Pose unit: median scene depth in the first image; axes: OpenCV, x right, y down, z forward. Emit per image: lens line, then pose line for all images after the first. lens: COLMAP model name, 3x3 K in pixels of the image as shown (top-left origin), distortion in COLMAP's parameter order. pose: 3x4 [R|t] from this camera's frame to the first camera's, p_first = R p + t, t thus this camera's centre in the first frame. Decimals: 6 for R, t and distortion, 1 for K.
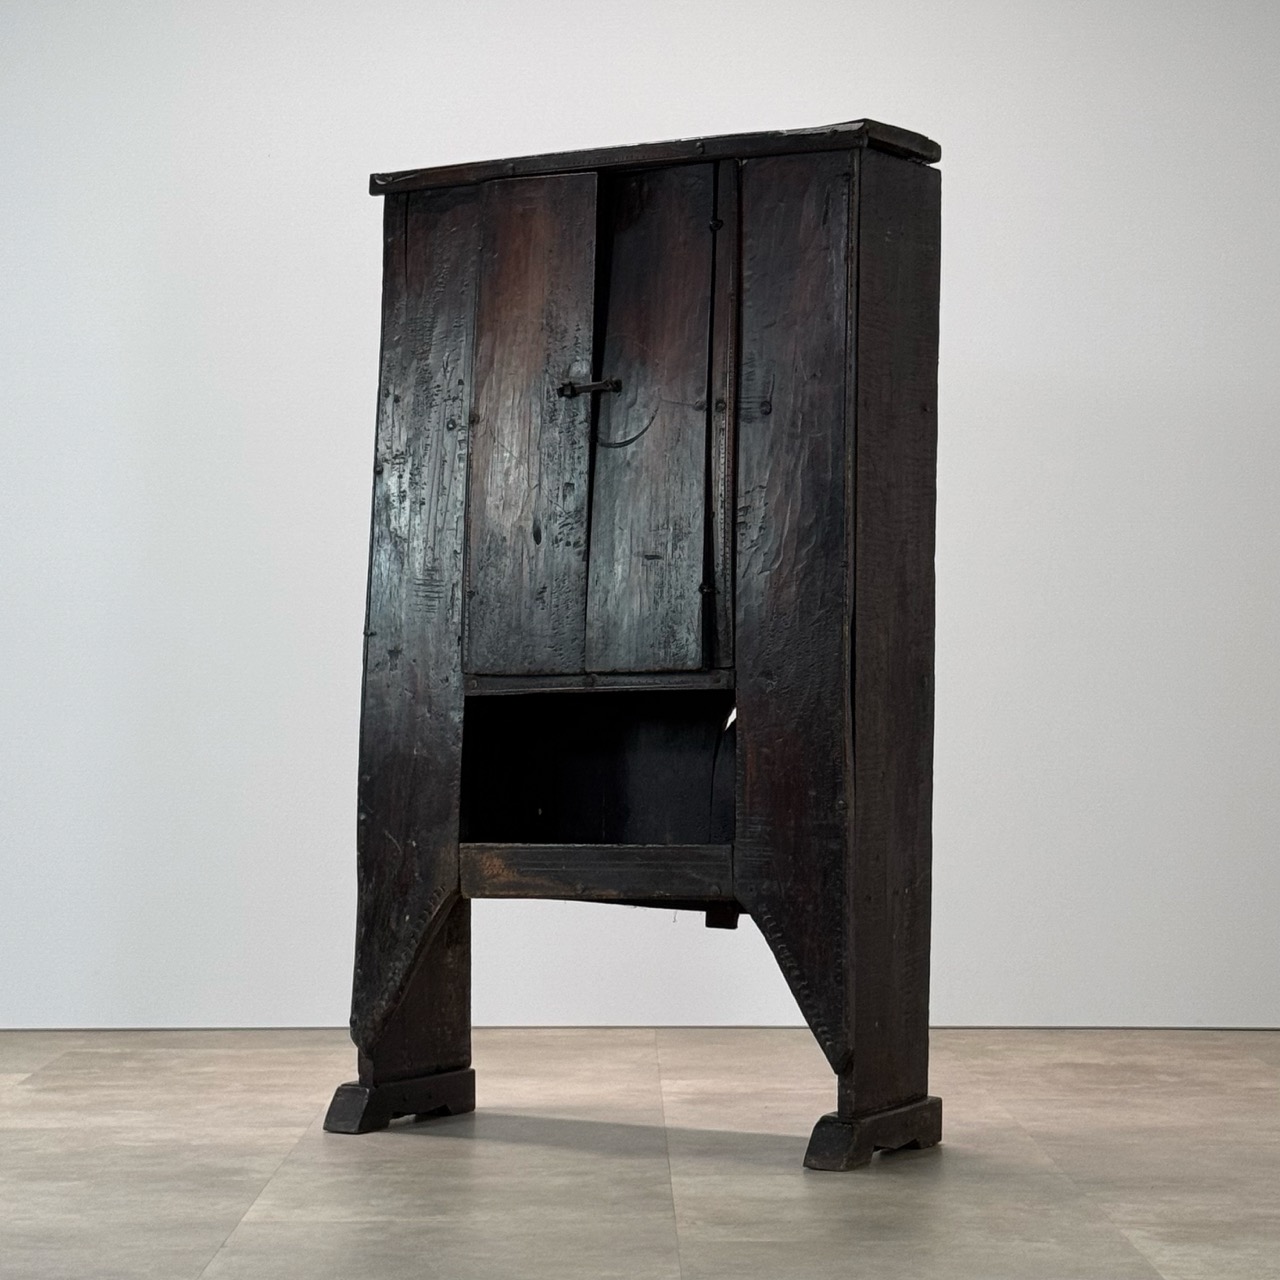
lens RADIAL K [[3280.4, 0, 640.5], [0, 3280.4, 603.7], [0, 0, 1]] dist [0.153240, -0.330788]
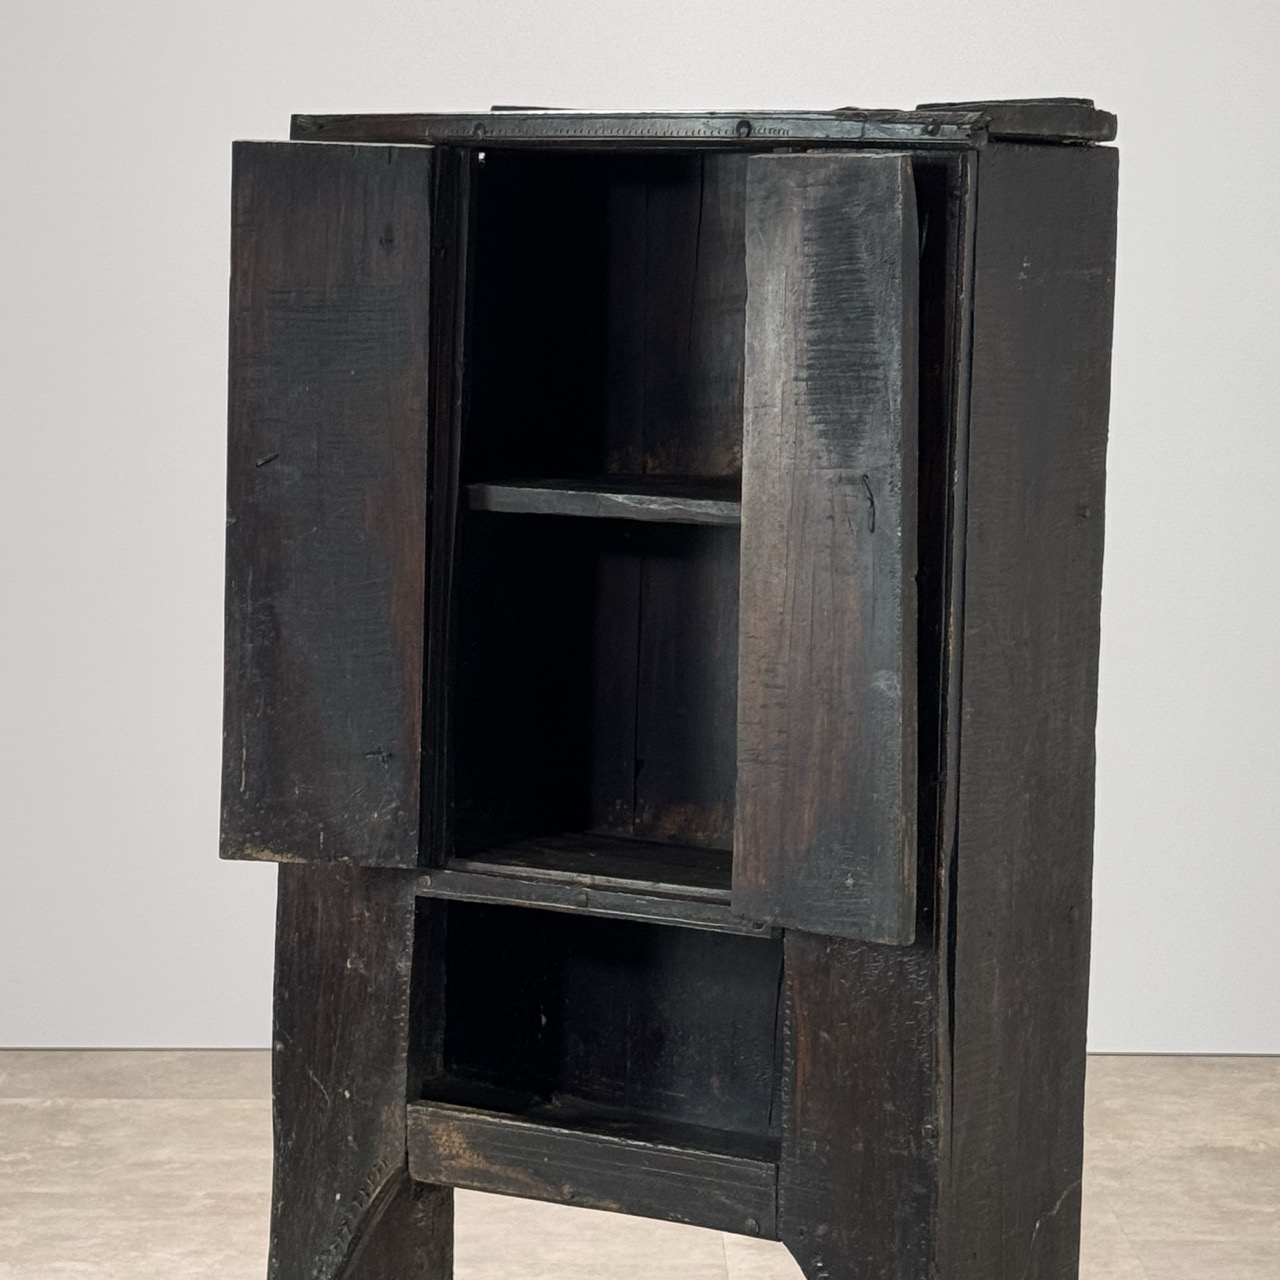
lens RADIAL K [[3822.9, 0, 640.0], [0, 3822.9, 640.0], [0, 0, 1]] dist [0.105794, 0.529765]
pose [[0.994824, 0.020122, -0.099606, 0.073875], [-0.005435, 0.989332, 0.145576, -0.144328], [0.101472, -0.144281, 0.984320, 0.219148]]
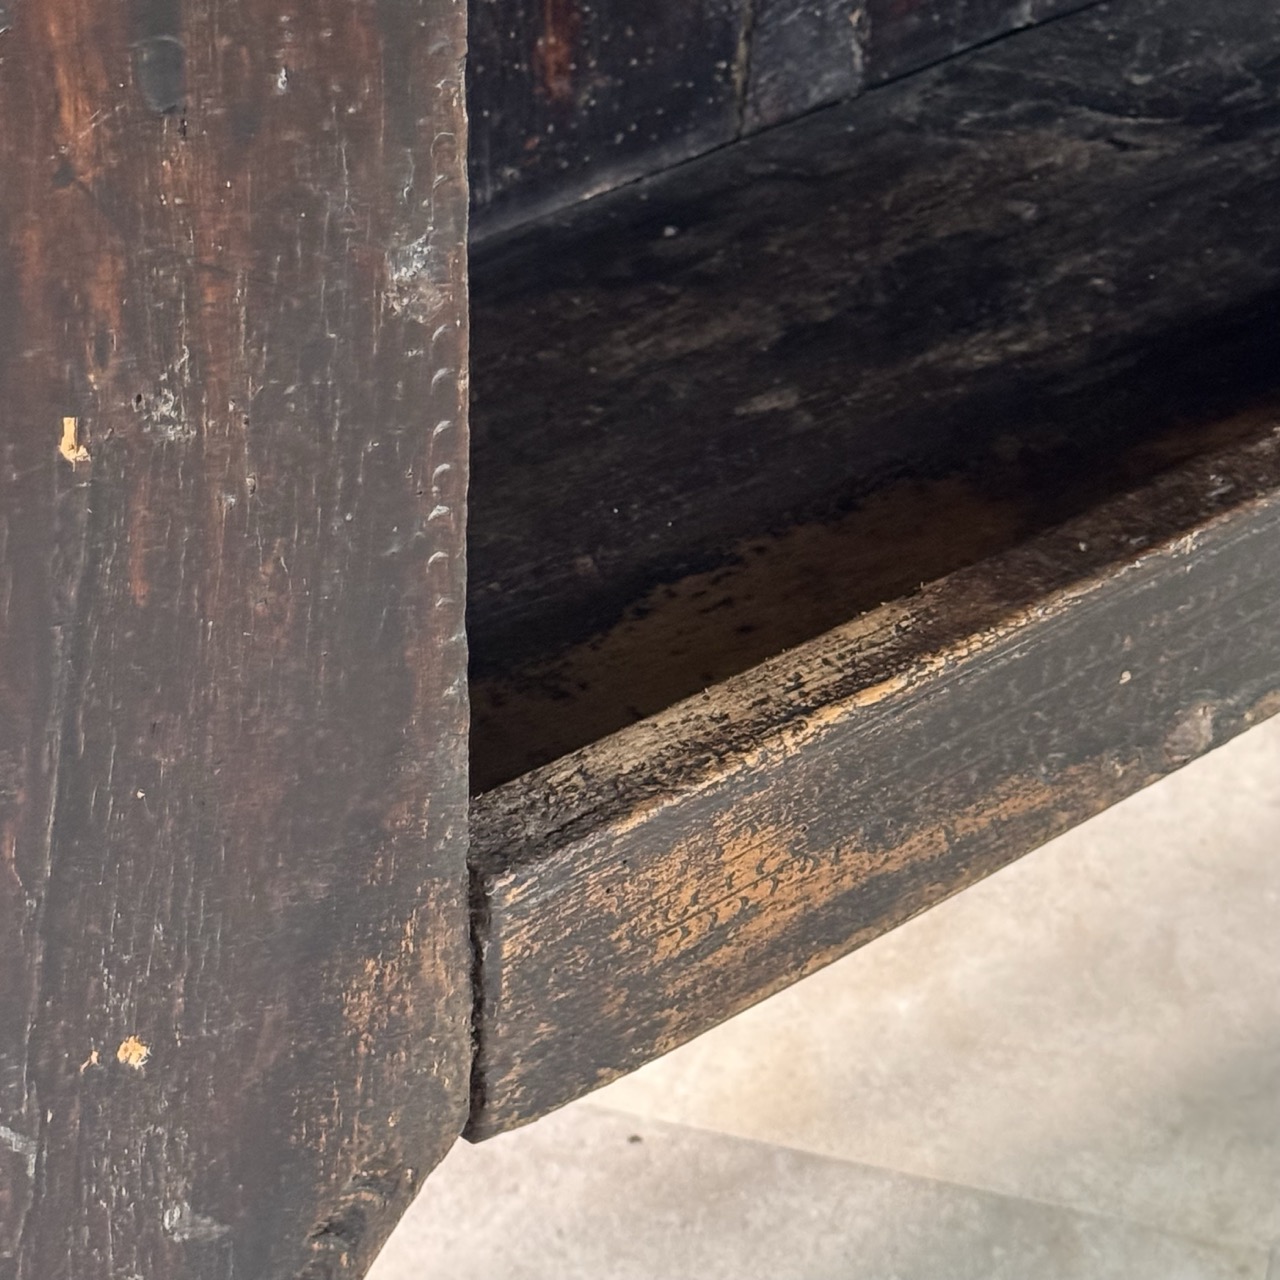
lens RADIAL K [[3822.9, 0, 640.0], [0, 3822.9, 640.0], [0, 0, 1]] dist [0.105794, 0.529765]
pose [[0.381992, -0.551998, 0.741202, -0.164353], [-0.053889, 0.787354, 0.614141, -0.031323], [-0.922593, -0.274540, 0.271016, 0.961259]]
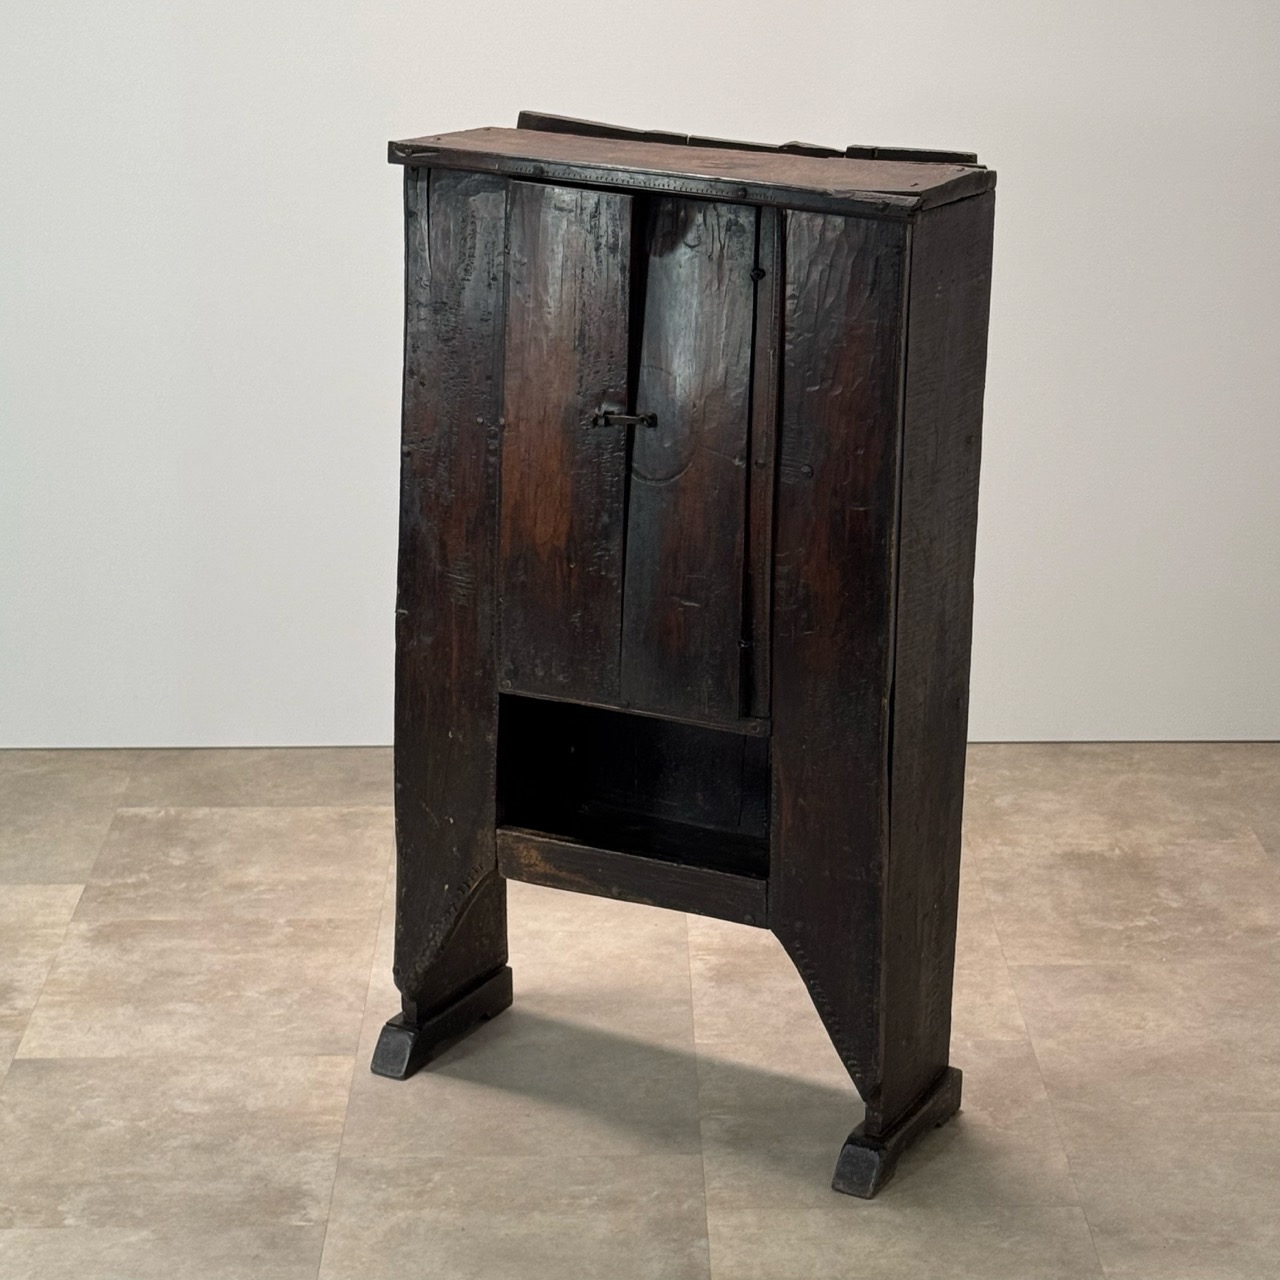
lens RADIAL K [[3099.3, 0, 640.0], [0, 3099.3, 640.0], [0, 0, 1]] dist [0.116053, -0.058711]
pose [[0.999977, -0.003078, 0.005966, -0.016222], [0.000867, 0.940463, 0.339896, -0.311163], [-0.006657, -0.339883, 0.940444, 0.115898]]
